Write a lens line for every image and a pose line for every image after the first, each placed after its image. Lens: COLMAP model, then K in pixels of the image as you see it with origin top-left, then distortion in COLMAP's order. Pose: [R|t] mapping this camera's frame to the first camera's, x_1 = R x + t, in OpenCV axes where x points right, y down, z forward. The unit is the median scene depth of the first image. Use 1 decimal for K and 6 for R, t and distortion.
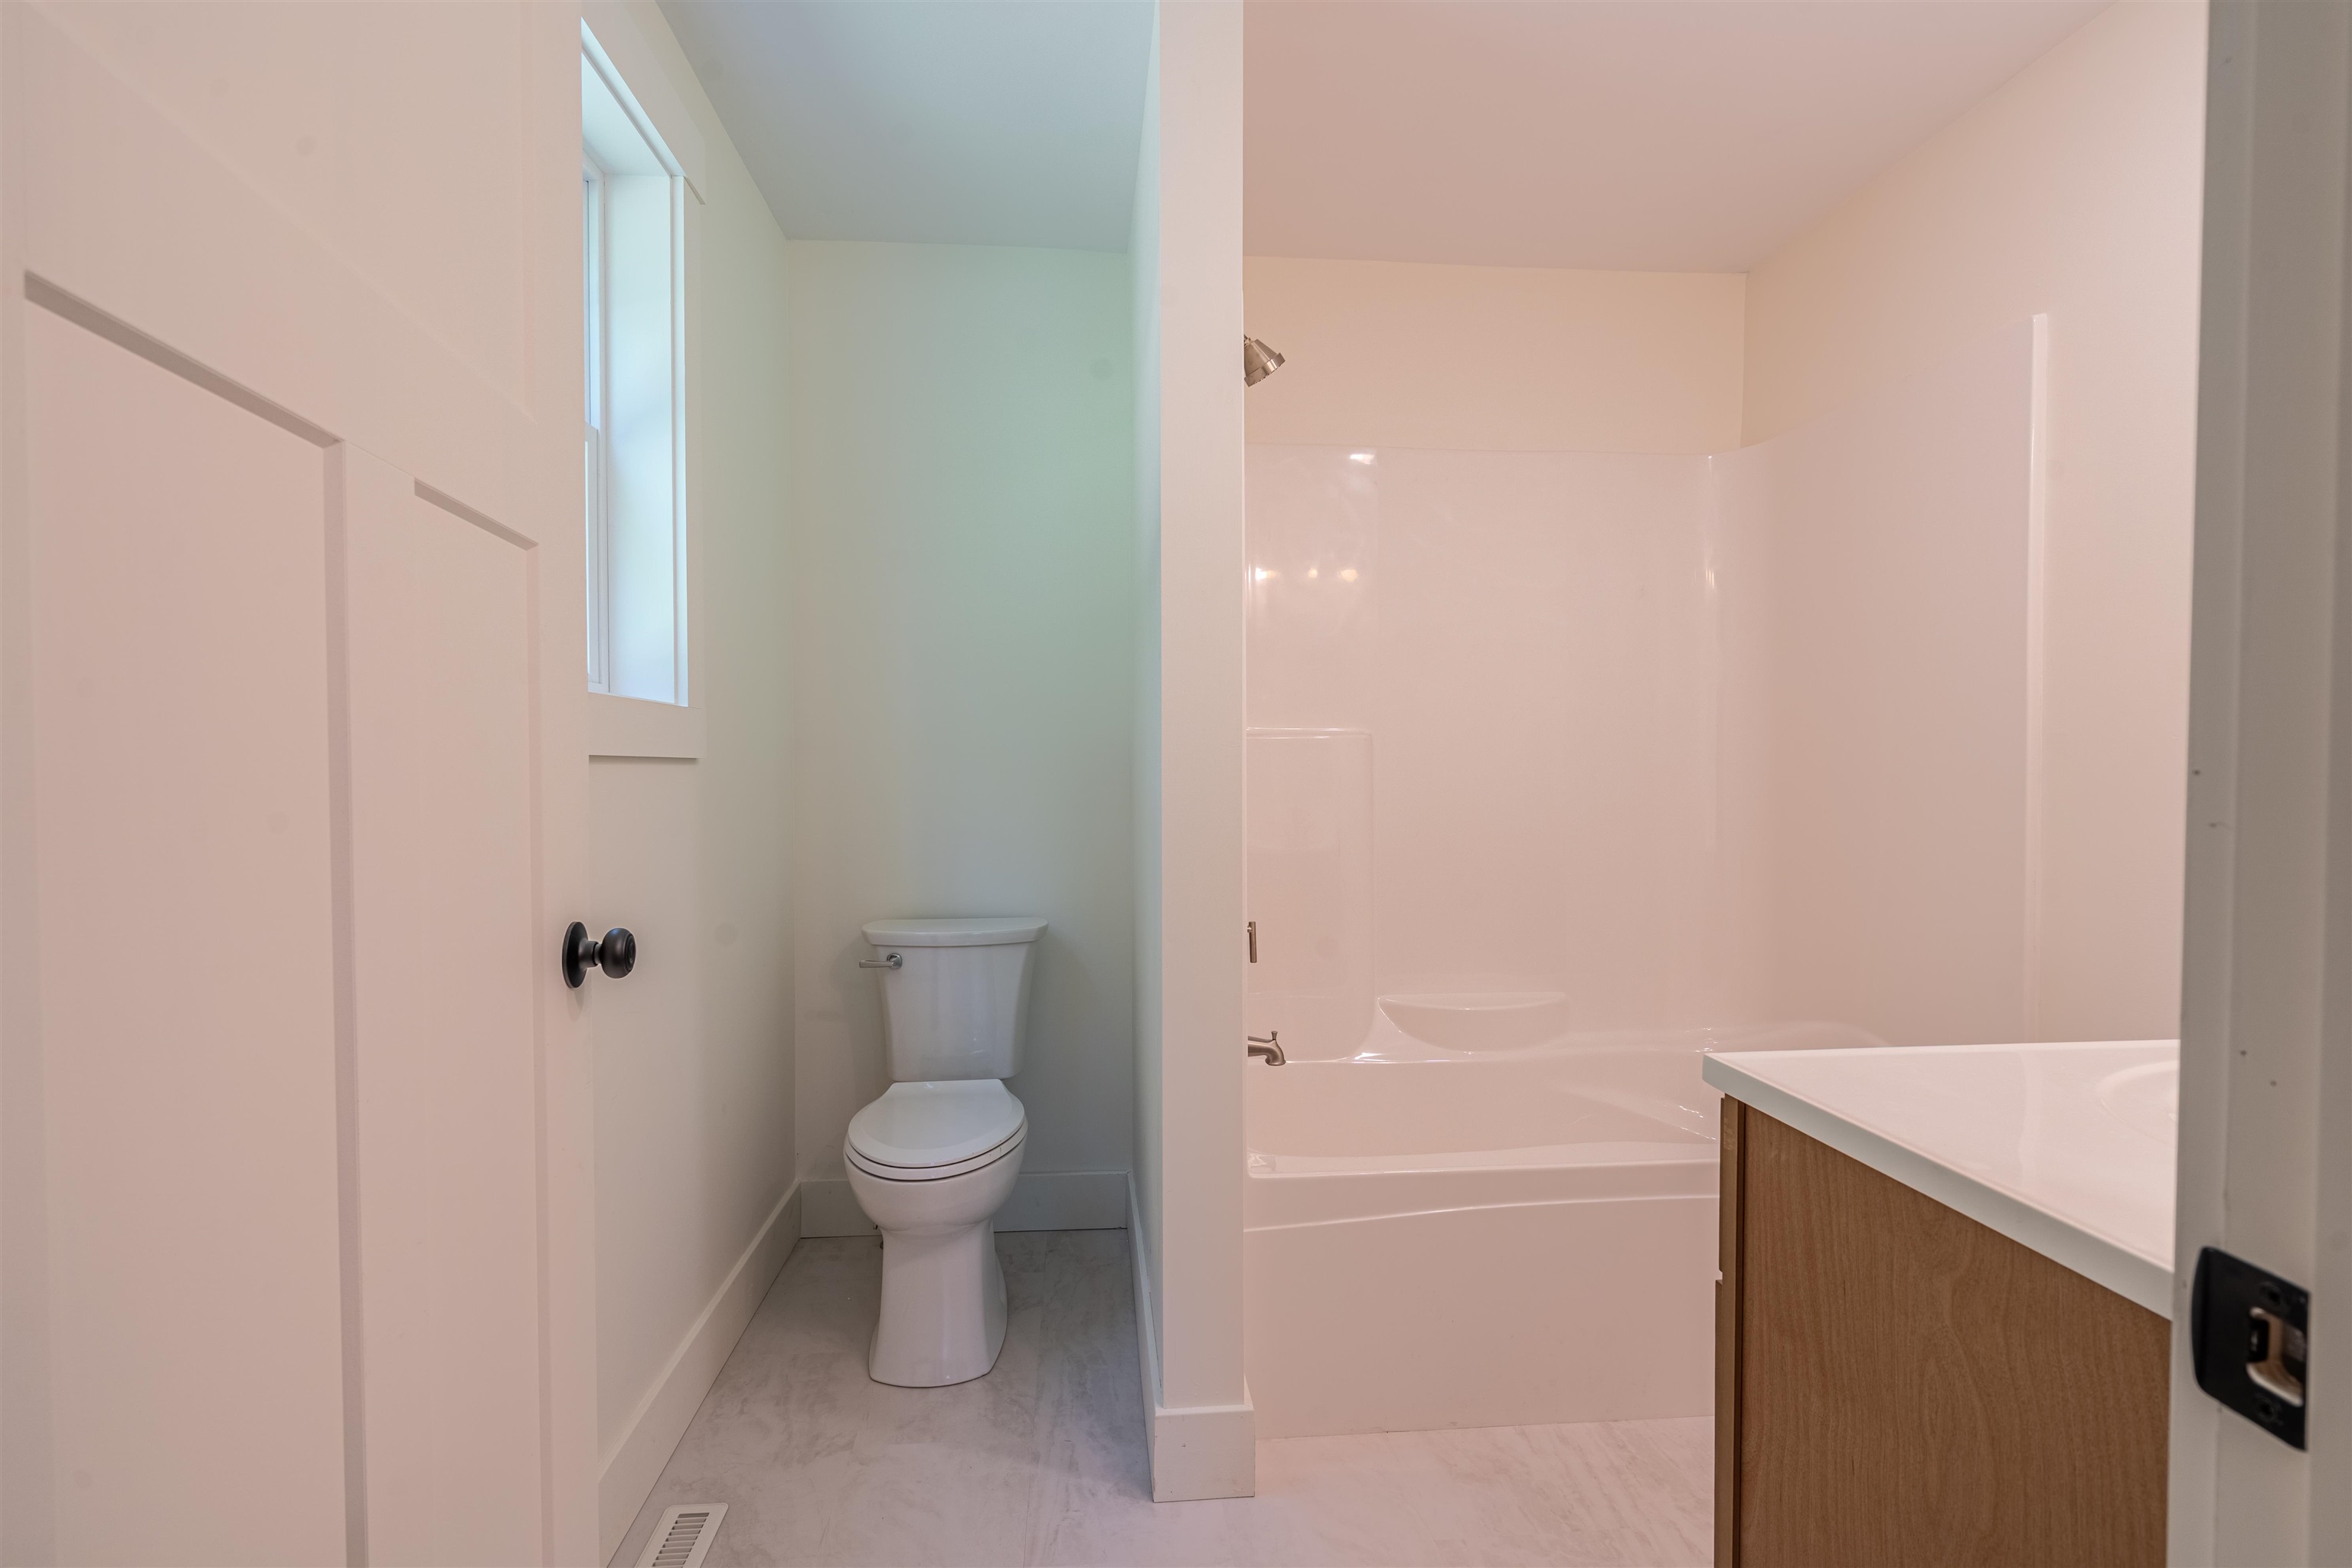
lens RADIAL K [[1082.1, 0, 1176.2], [0, 1082.1, 782.2], [0, 0, 1]] dist [-0.000513, 0.000535]
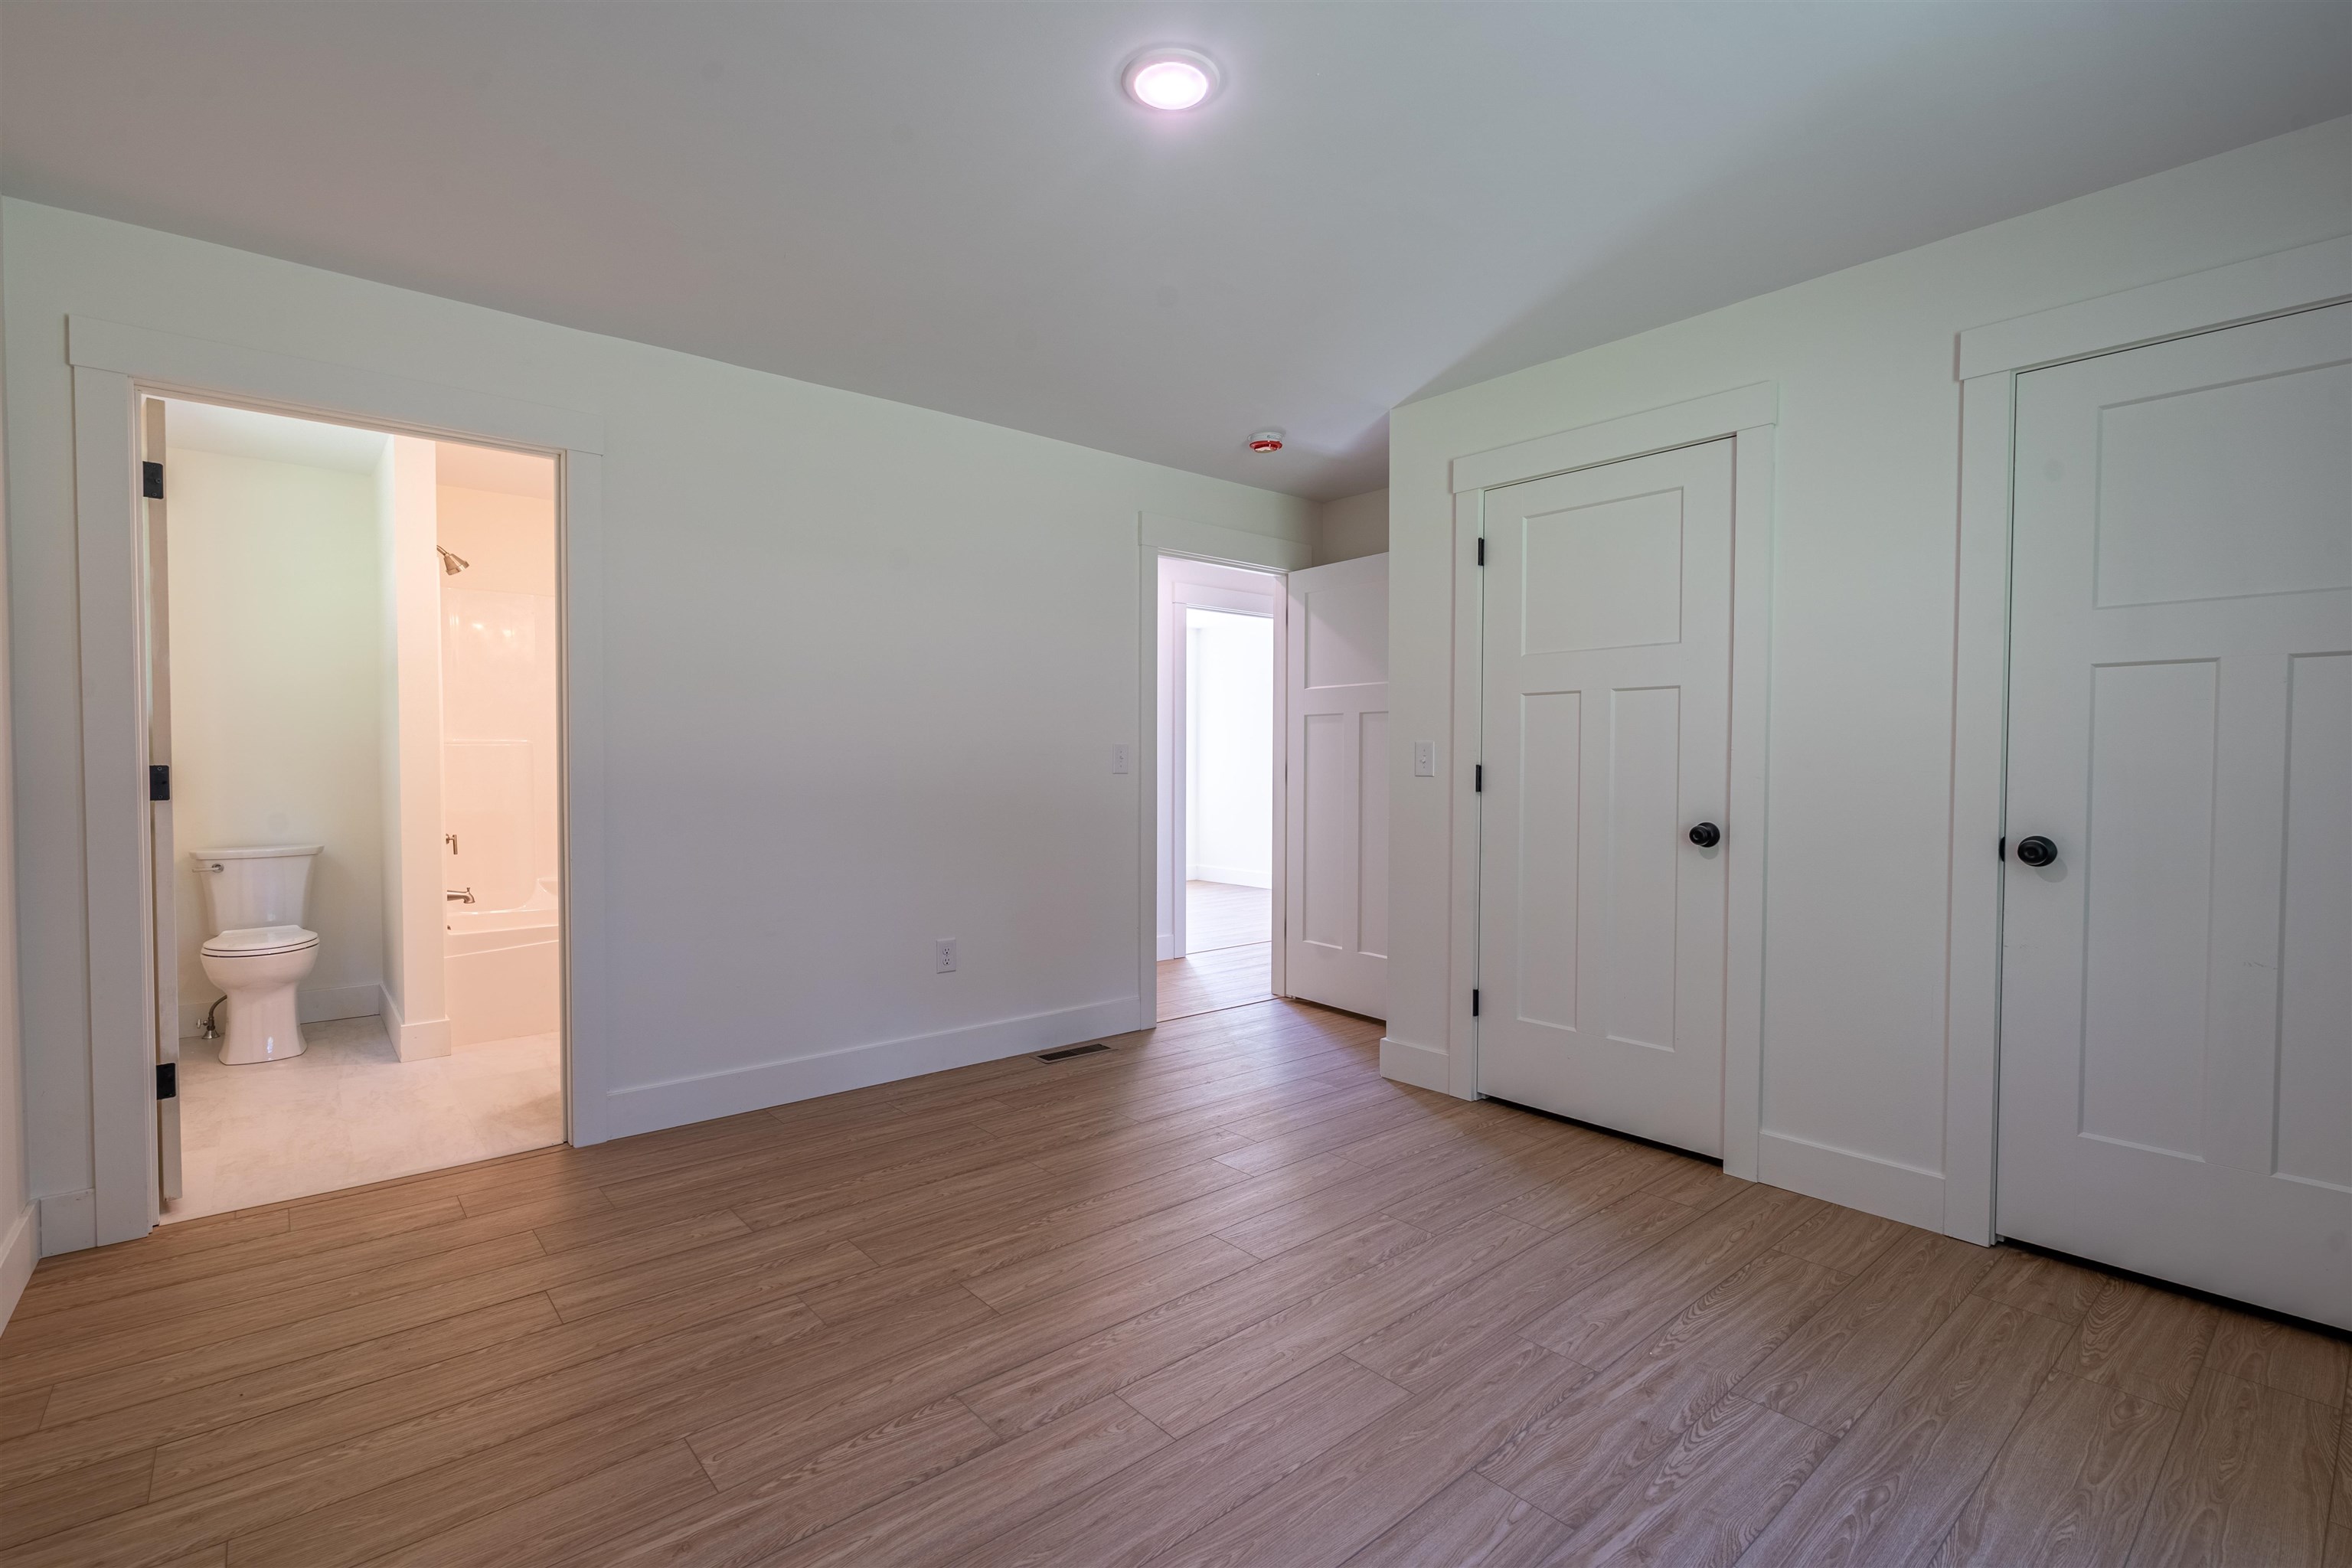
lens RADIAL K [[1082.1, 0, 1186.8], [0, 1082.1, 779.2], [0, 0, 1]] dist [-0.000513, 0.000535]
pose [[0.816544, -0.014071, 0.577111, 0.020790], [0.009466, 0.999895, 0.010986, 0.014682], [-0.577205, -0.003507, 0.816592, -1.477028]]
